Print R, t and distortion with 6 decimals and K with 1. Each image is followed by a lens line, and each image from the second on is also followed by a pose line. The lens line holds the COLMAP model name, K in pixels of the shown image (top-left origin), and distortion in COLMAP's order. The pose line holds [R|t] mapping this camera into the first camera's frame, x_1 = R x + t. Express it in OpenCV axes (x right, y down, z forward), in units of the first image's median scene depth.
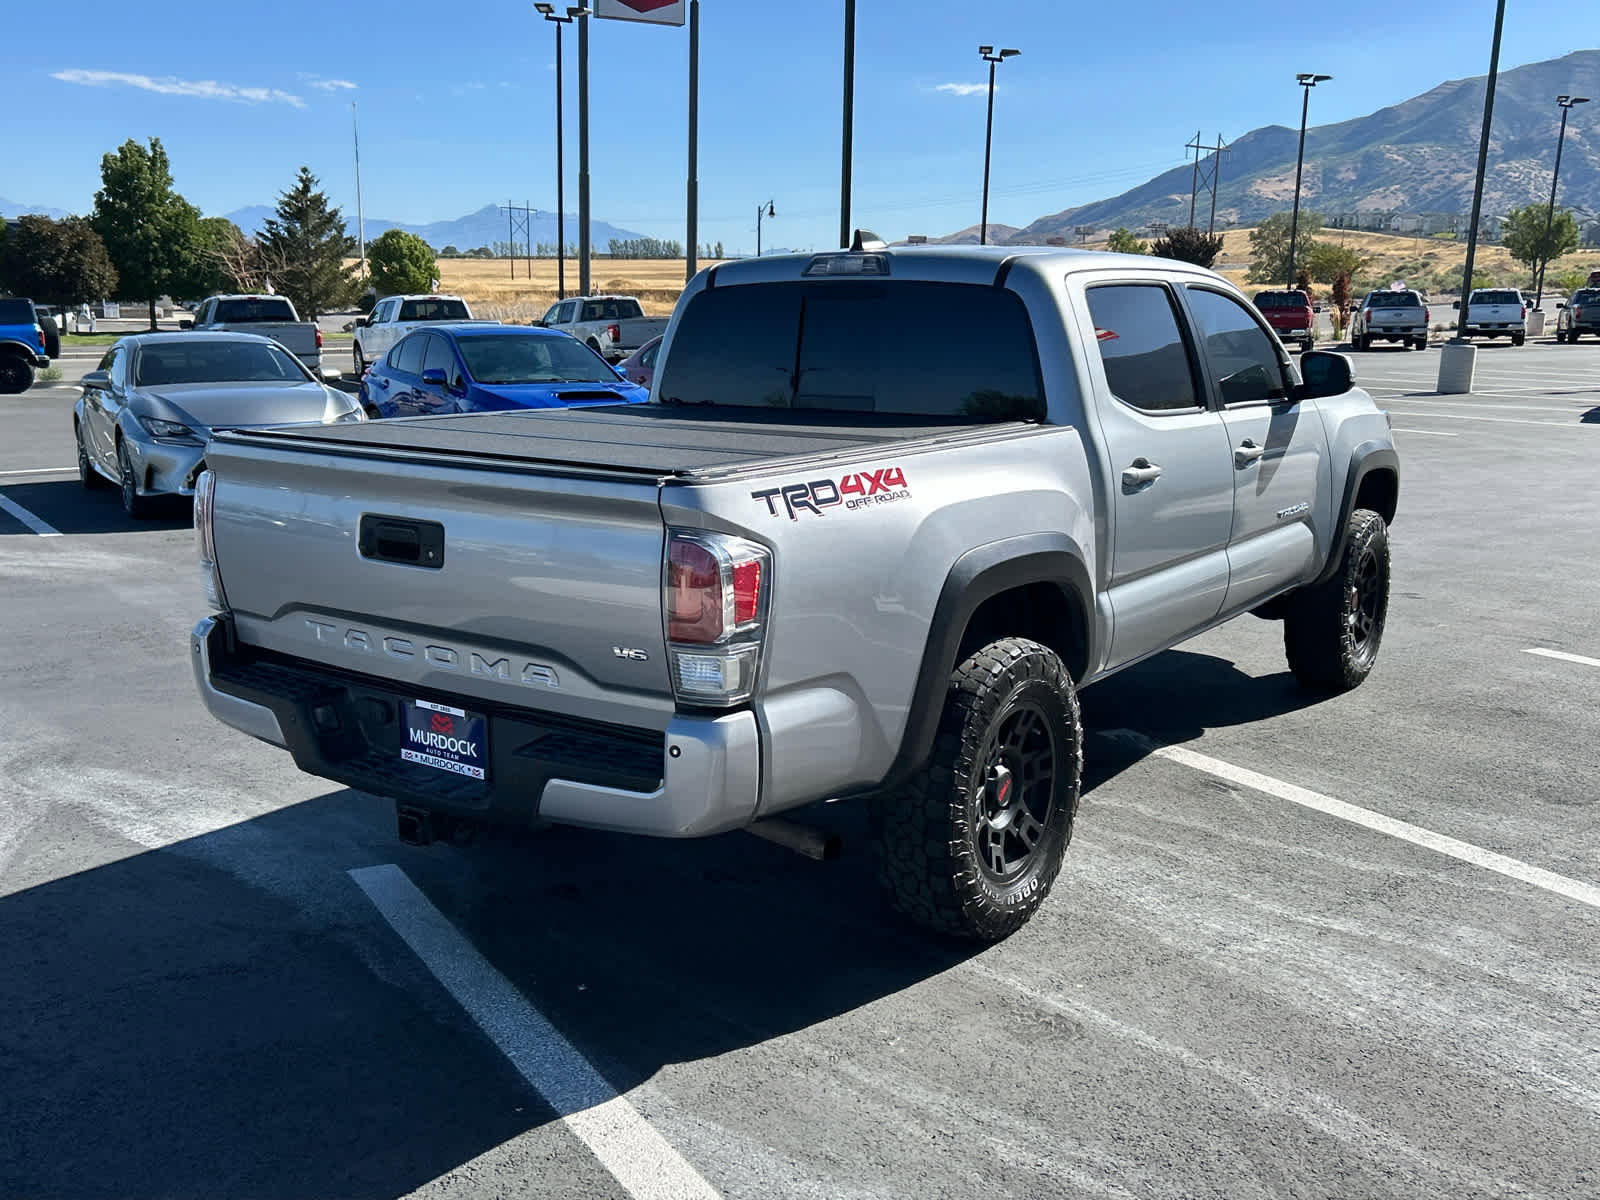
lens RADIAL K [[1483.0, 0, 805.1], [0, 1483.0, 599.9], [0, 0, 1]] dist [0.083298, -0.129792]
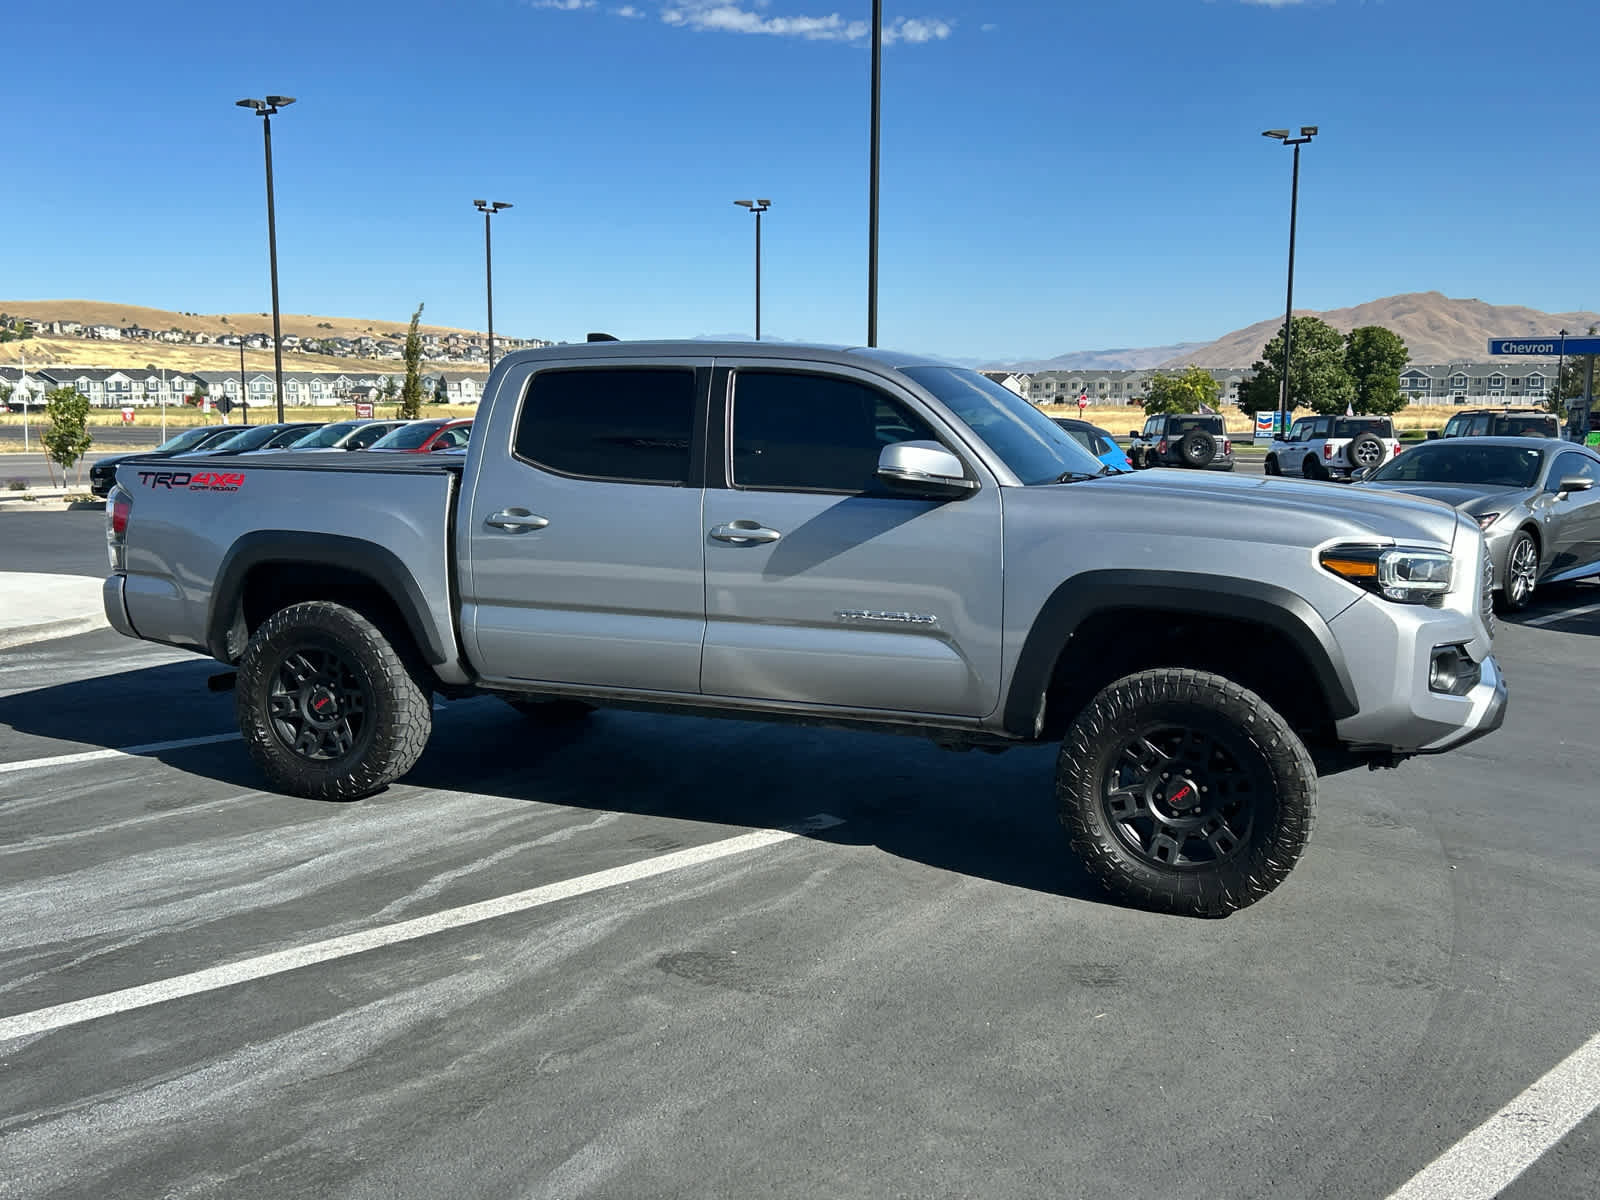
lens RADIAL K [[1479.5, 0, 805.2], [0, 1479.5, 592.8], [0, 0, 1]] dist [0.100557, -0.202371]
pose [[0.236282, 0.118168, -0.964472, 1.404273], [-0.197743, 0.977655, 0.071339, -0.153435], [0.951351, 0.173862, 0.254369, 0.885936]]
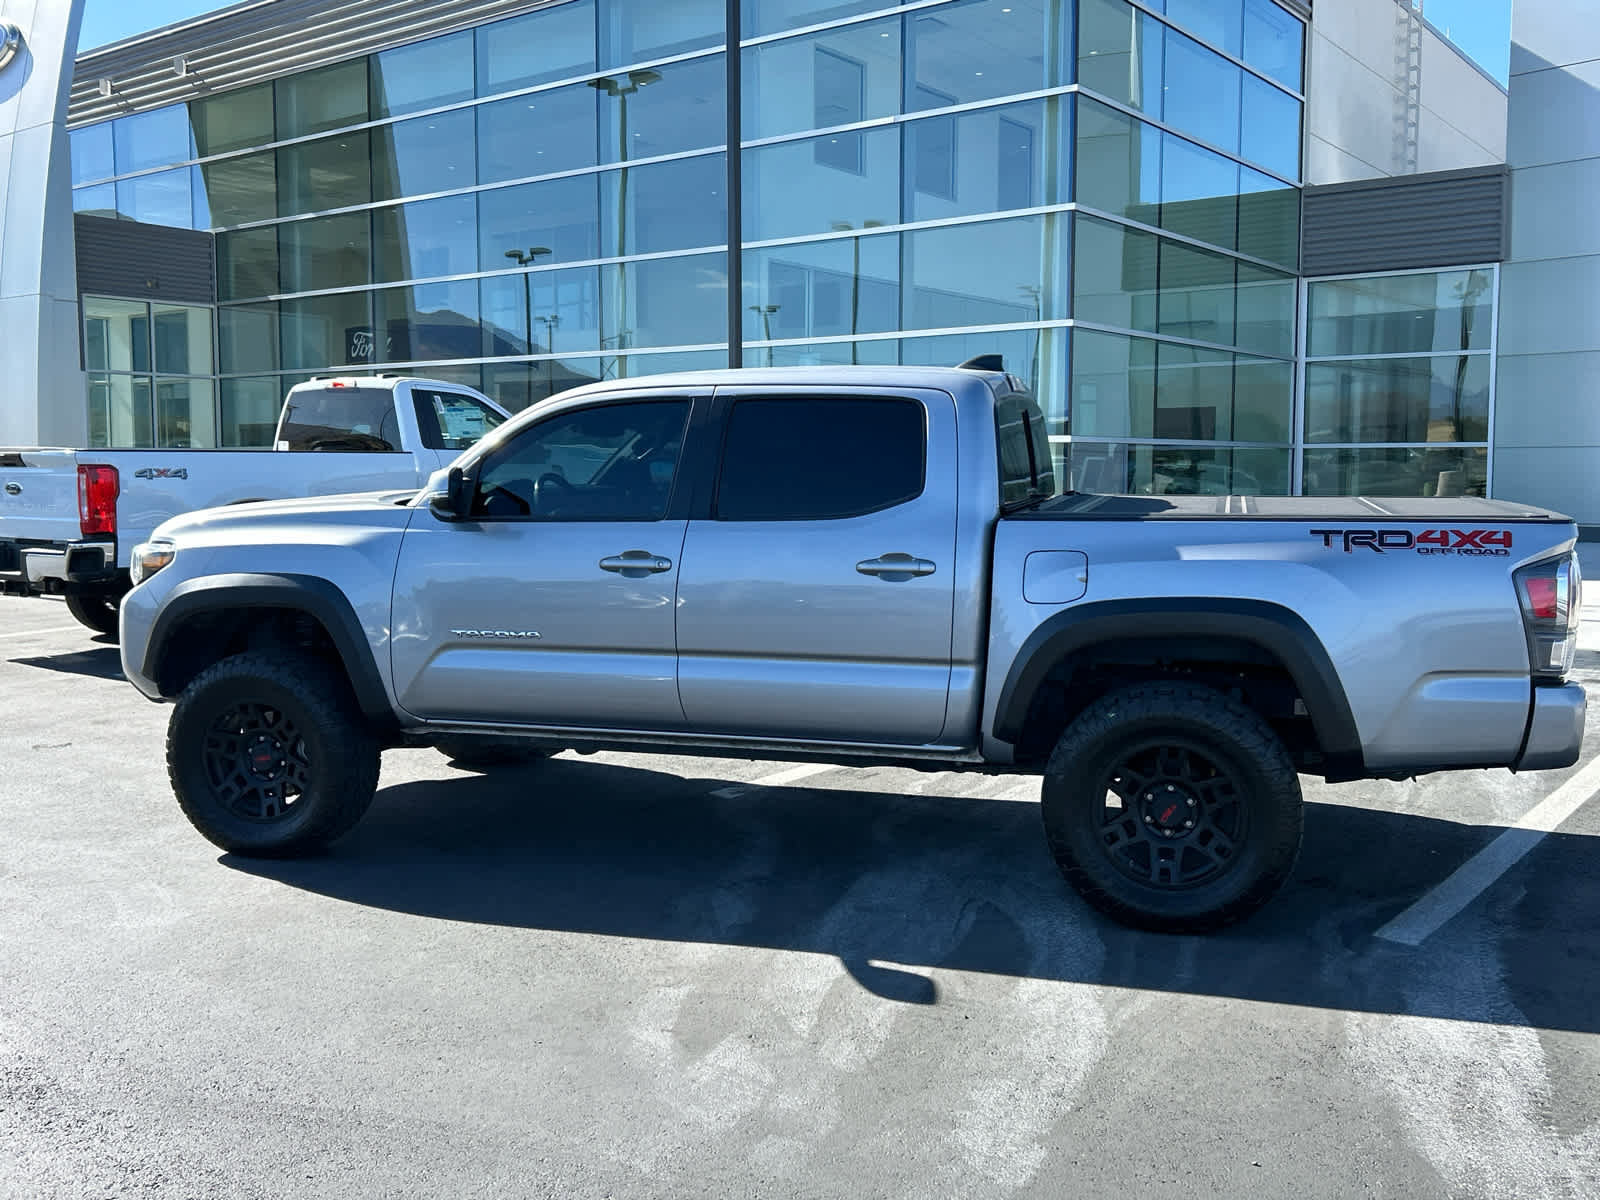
lens RADIAL K [[1488.3, 0, 802.9], [0, 1488.3, 593.5], [0, 0, 1]] dist [0.081741, -0.125877]
pose [[-0.324697, -0.102479, 0.940250, -1.059305], [0.186341, 0.967698, 0.169820, -0.295488], [-0.927280, 0.230347, -0.295112, 1.544872]]
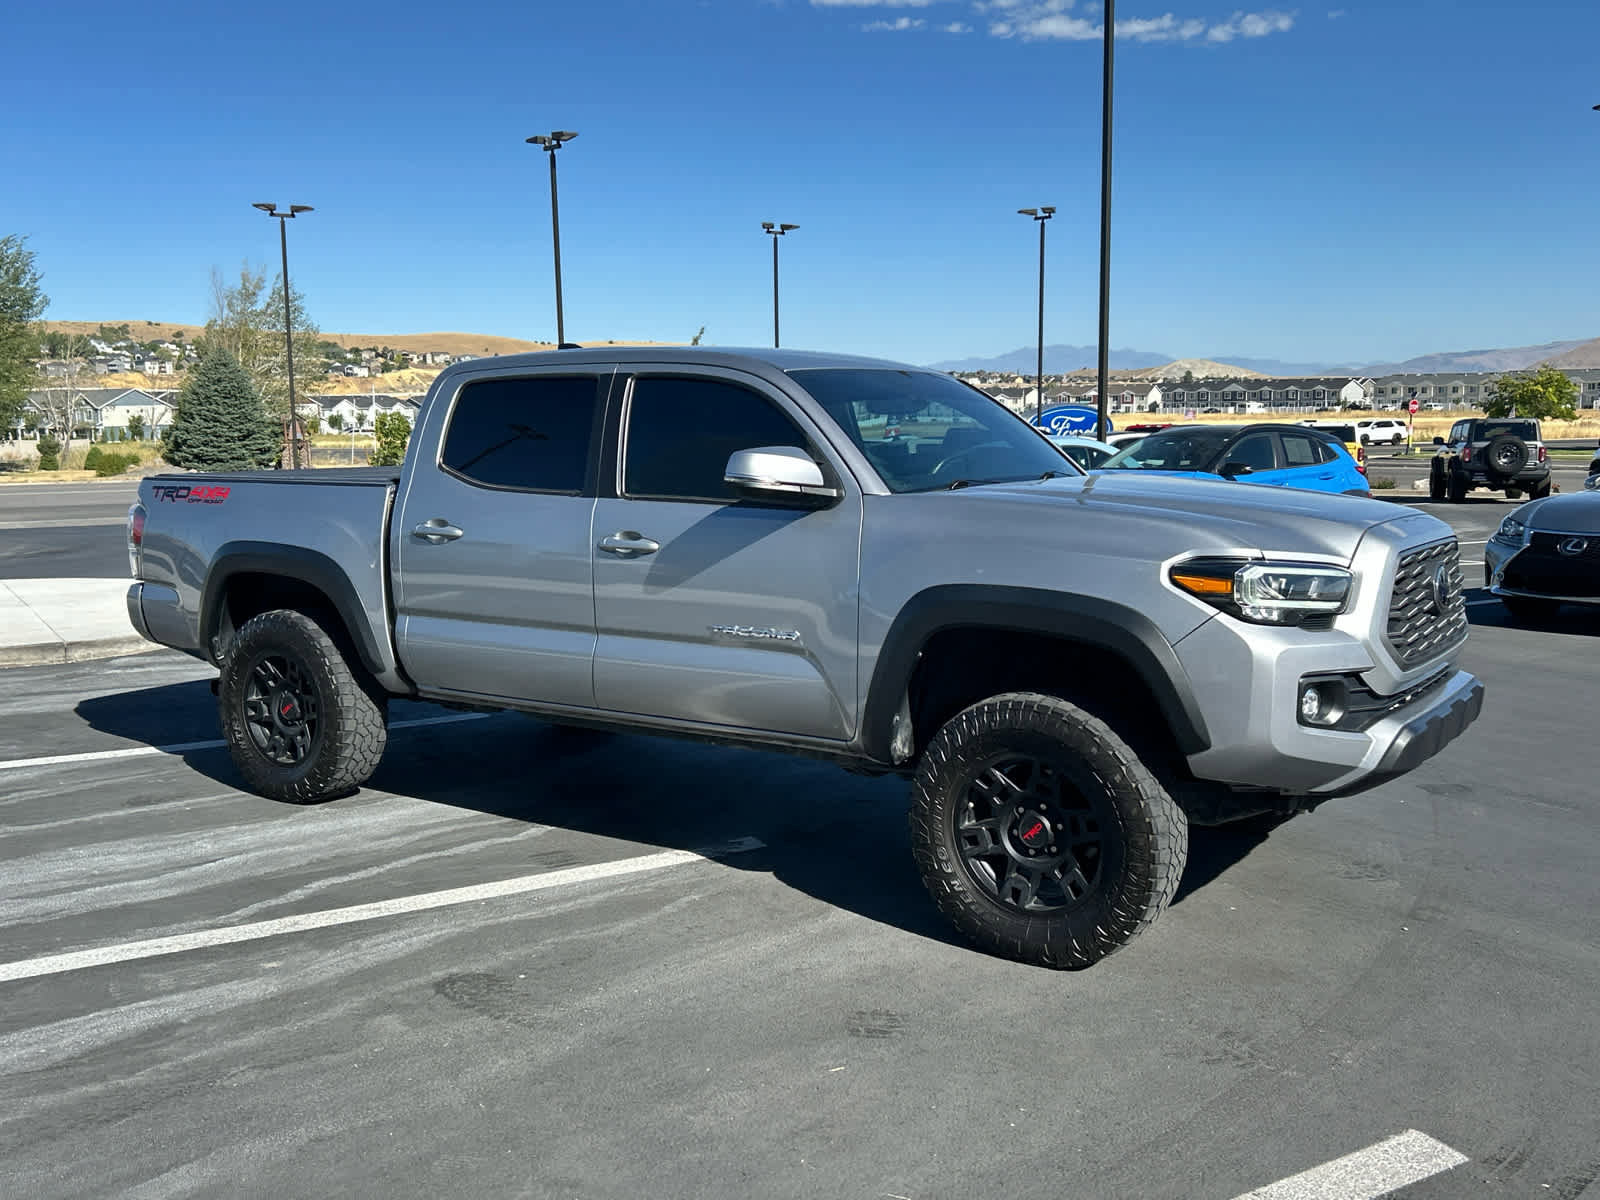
lens RADIAL K [[1483.0, 0, 805.1], [0, 1483.0, 599.9], [0, 0, 1]] dist [0.083298, -0.129792]
pose [[0.024986, 0.114508, -0.993108, 1.399451], [-0.188743, 0.976092, 0.107797, -0.209517], [0.981709, 0.184749, 0.046002, 1.198048]]
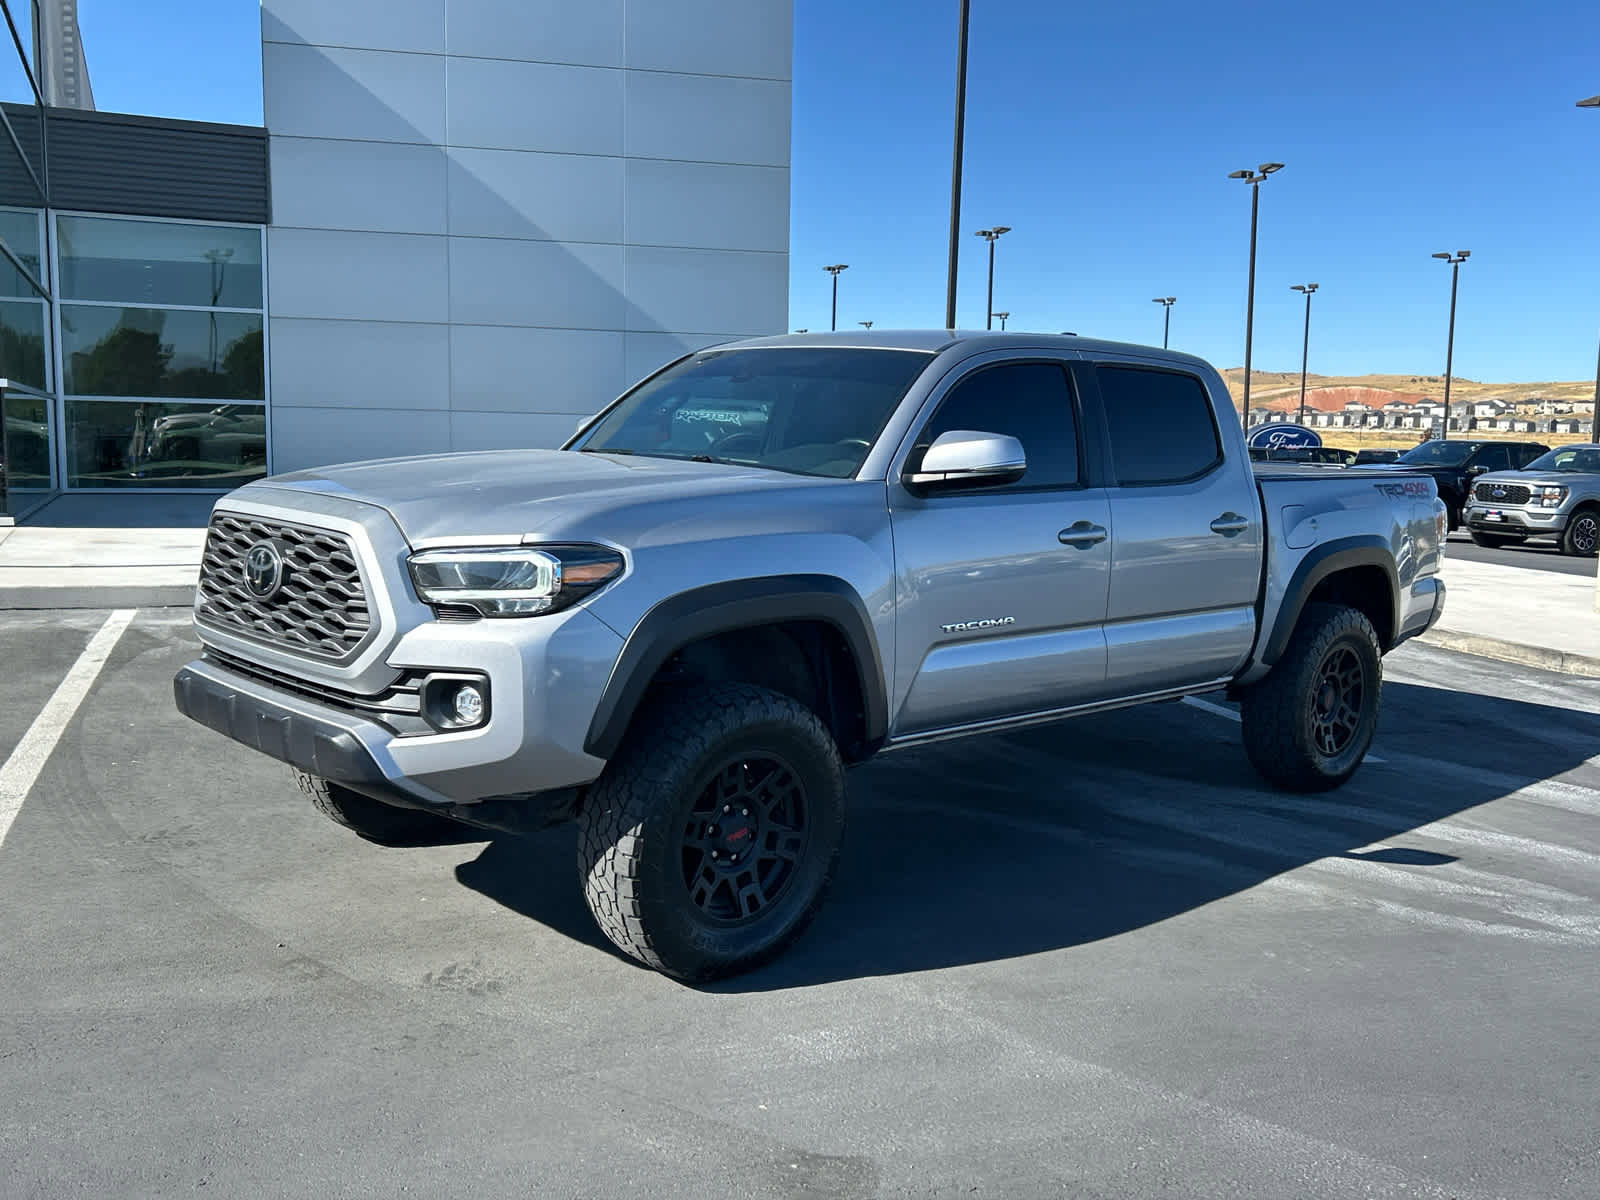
lens RADIAL K [[1486.8, 0, 803.5], [0, 1486.8, 618.6], [0, 0, 1]] dist [0.070923, -0.081939]
pose [[-0.981731, -0.062217, 0.179815, 0.017062], [-0.000928, 0.946583, 0.322460, -0.438231], [-0.190273, 0.316402, -0.929347, 2.370733]]
